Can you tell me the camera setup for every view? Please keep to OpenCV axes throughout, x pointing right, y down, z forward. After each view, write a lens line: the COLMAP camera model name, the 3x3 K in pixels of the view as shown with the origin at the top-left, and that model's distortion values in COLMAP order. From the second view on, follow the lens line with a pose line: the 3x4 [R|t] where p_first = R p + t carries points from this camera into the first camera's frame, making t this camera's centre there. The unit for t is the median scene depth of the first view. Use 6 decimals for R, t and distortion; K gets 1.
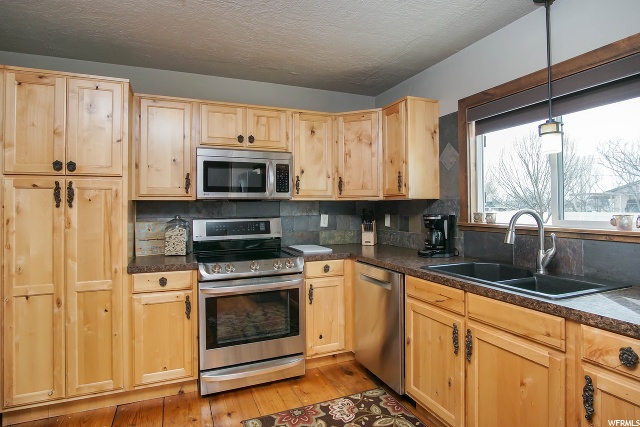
lens RADIAL K [[342.0, 0, 316.4], [0, 342.0, 200.8], [0, 0, 1]] dist [-0.022624, 0.001532]
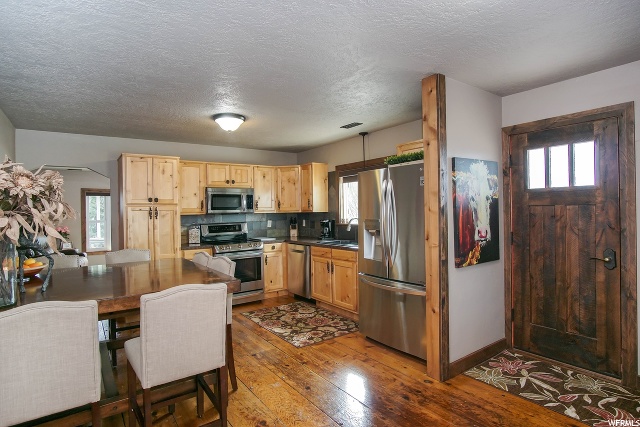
lens RADIAL K [[342.0, 0, 318.6], [0, 342.0, 210.8], [0, 0, 1]] dist [-0.022624, 0.001532]
pose [[0.972801, -0.011337, 0.231363, -0.177130], [0.007650, 0.999829, 0.016830, -0.048567], [-0.231514, -0.014603, 0.972722, -1.016728]]
